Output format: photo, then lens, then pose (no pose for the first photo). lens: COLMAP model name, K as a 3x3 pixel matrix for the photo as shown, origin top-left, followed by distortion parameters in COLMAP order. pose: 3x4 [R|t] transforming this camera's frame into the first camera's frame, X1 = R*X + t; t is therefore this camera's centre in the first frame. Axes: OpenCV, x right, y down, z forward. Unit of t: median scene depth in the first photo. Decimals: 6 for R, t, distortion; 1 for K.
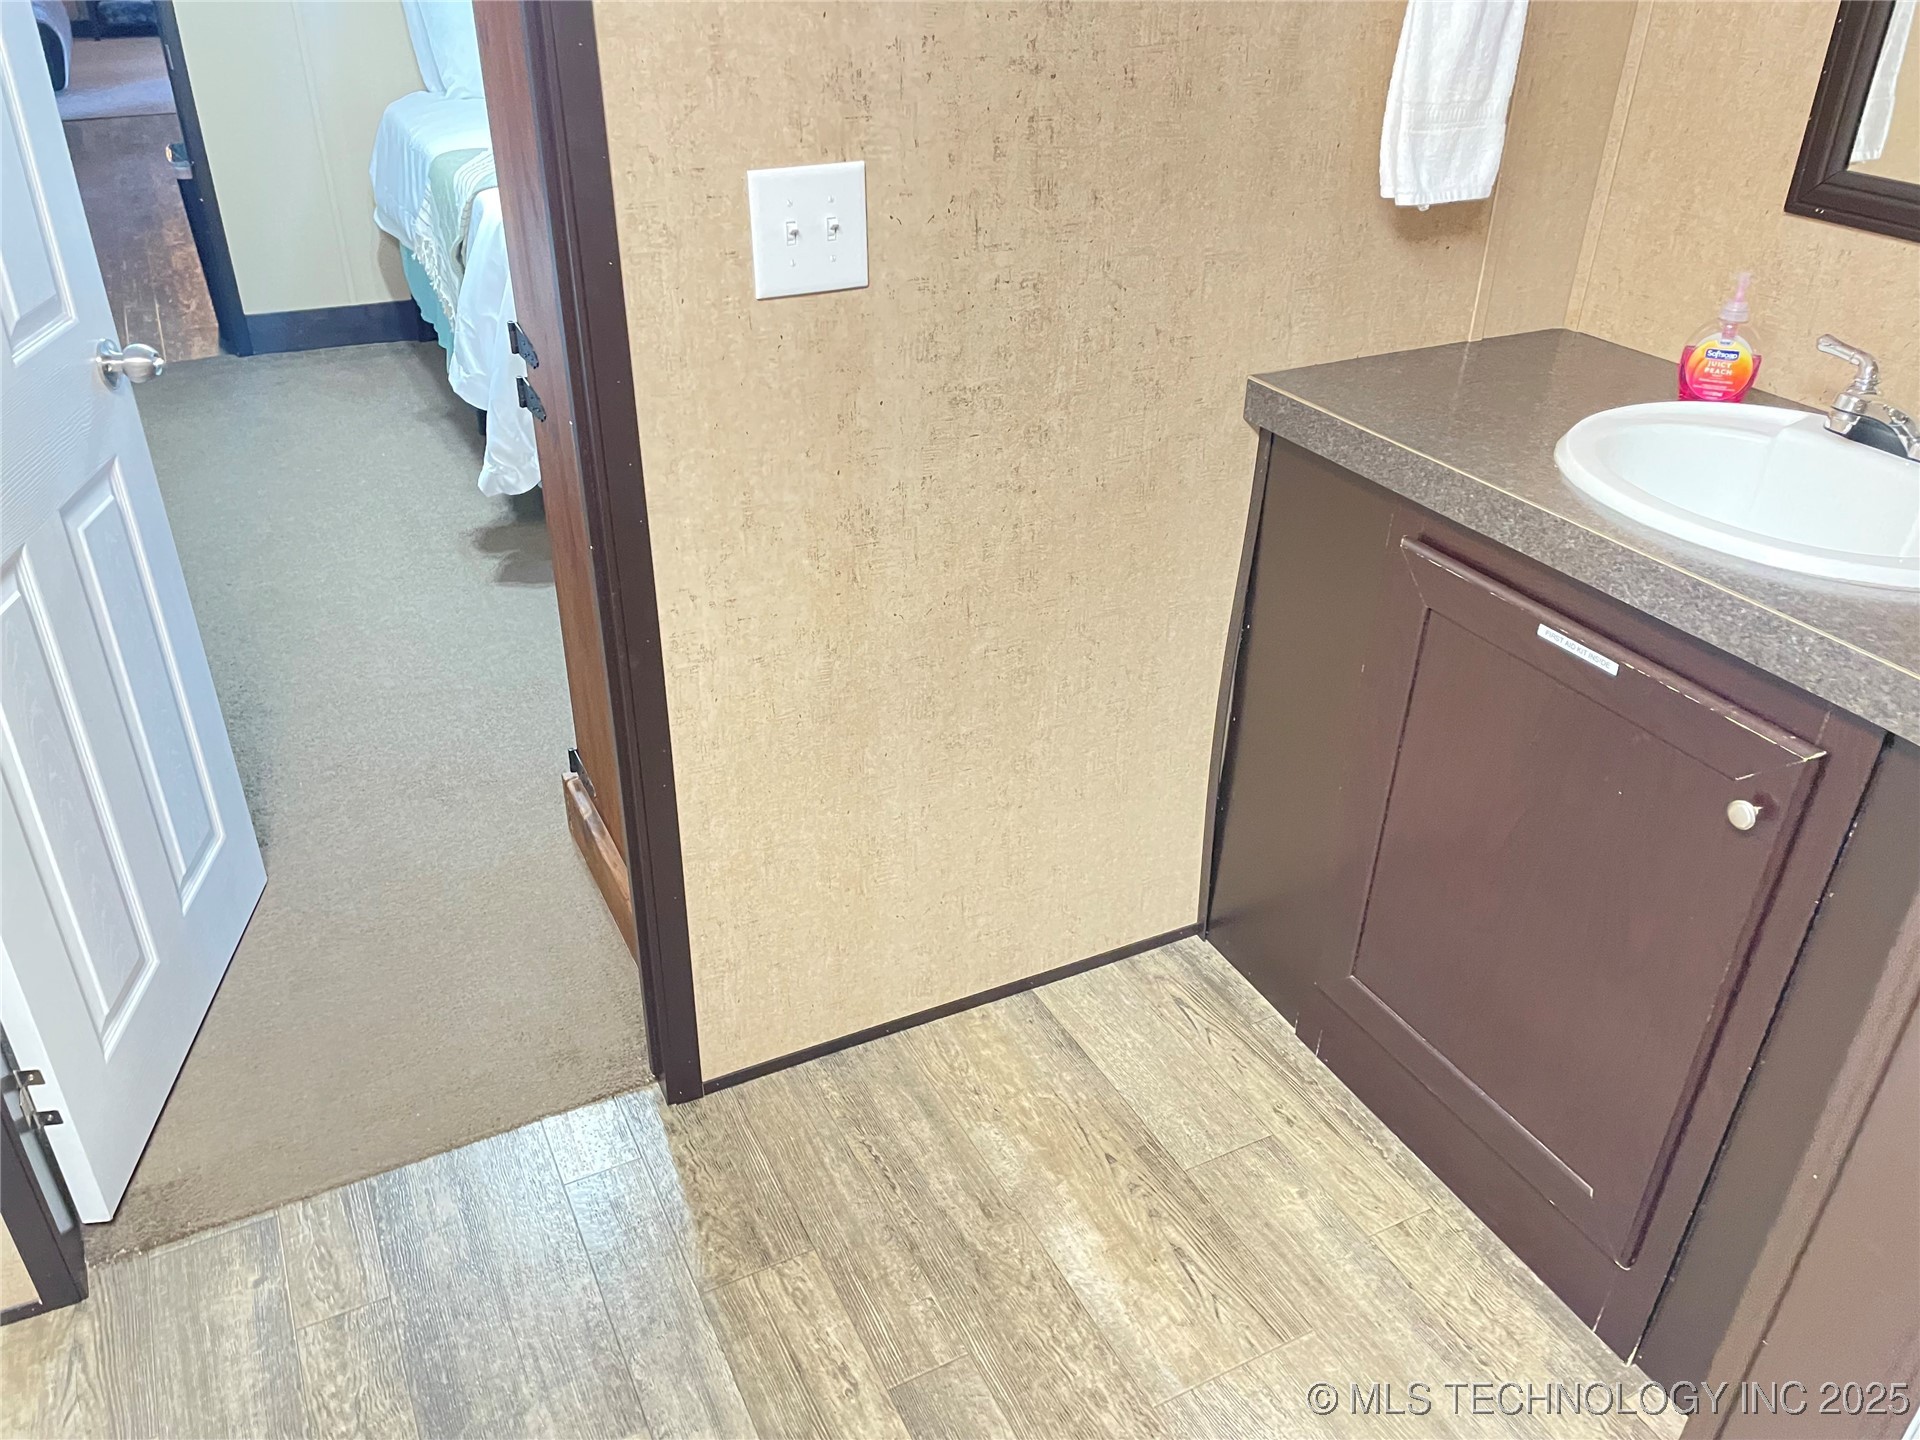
lens RADIAL K [[1472.0, 0, 953.0], [0, 1472.0, 726.7], [0, 0, 1]] dist [0.067646, -0.001901]
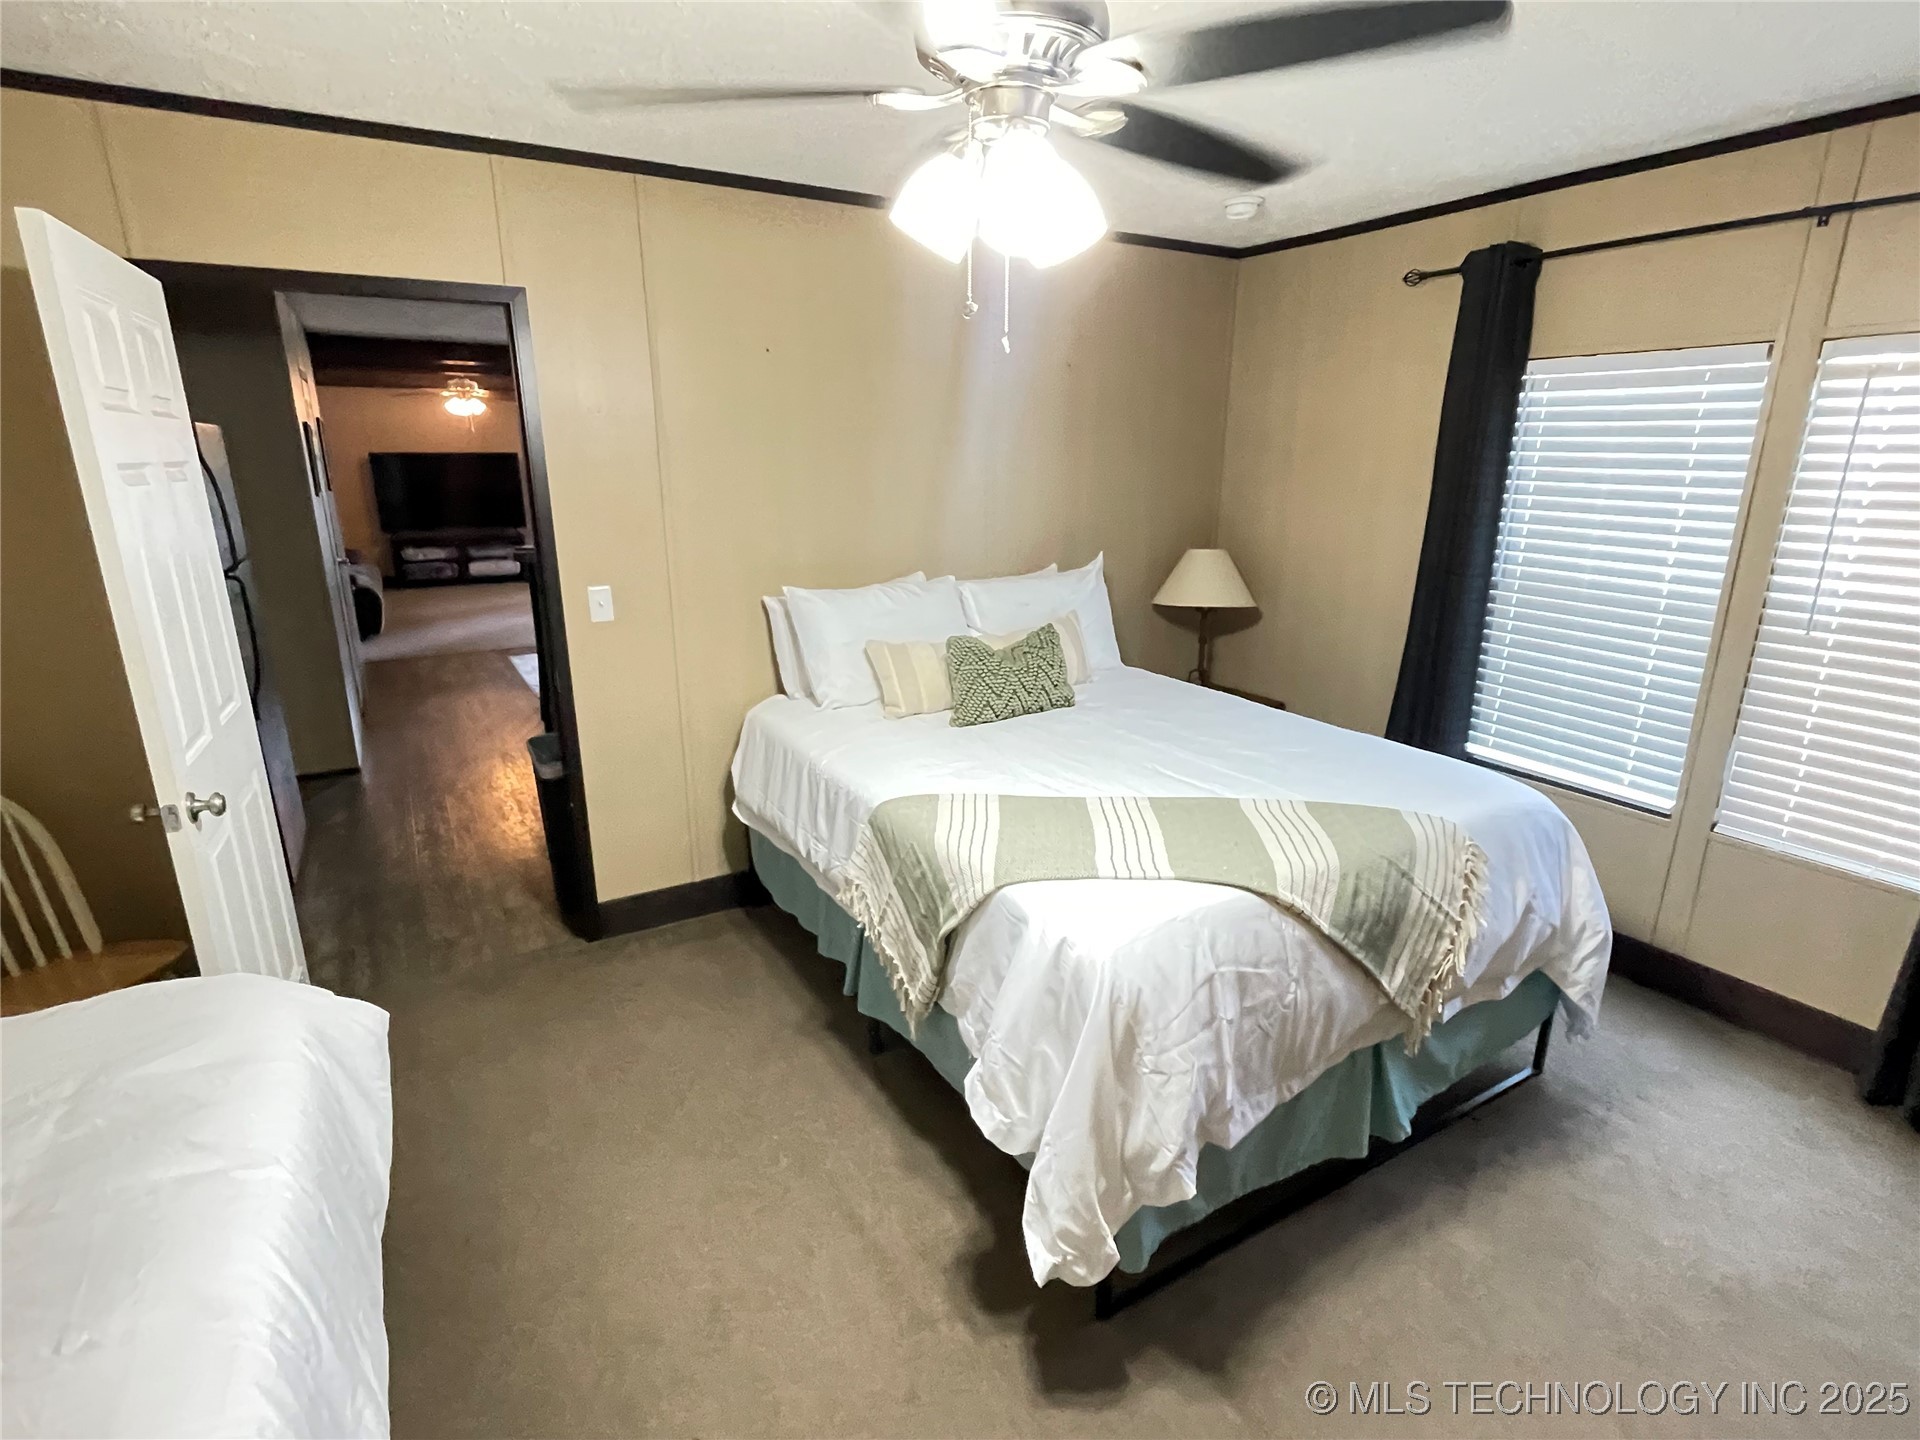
lens RADIAL K [[955.9, 0, 962.9], [0, 955.9, 717.8], [0, 0, 1]] dist [-0.004049, -0.000349]
pose [[0.997445, -0.032919, 0.063399, -0.361910], [0.048208, 0.965119, -0.257334, -0.302481], [-0.052716, 0.259733, 0.964240, 0.437161]]
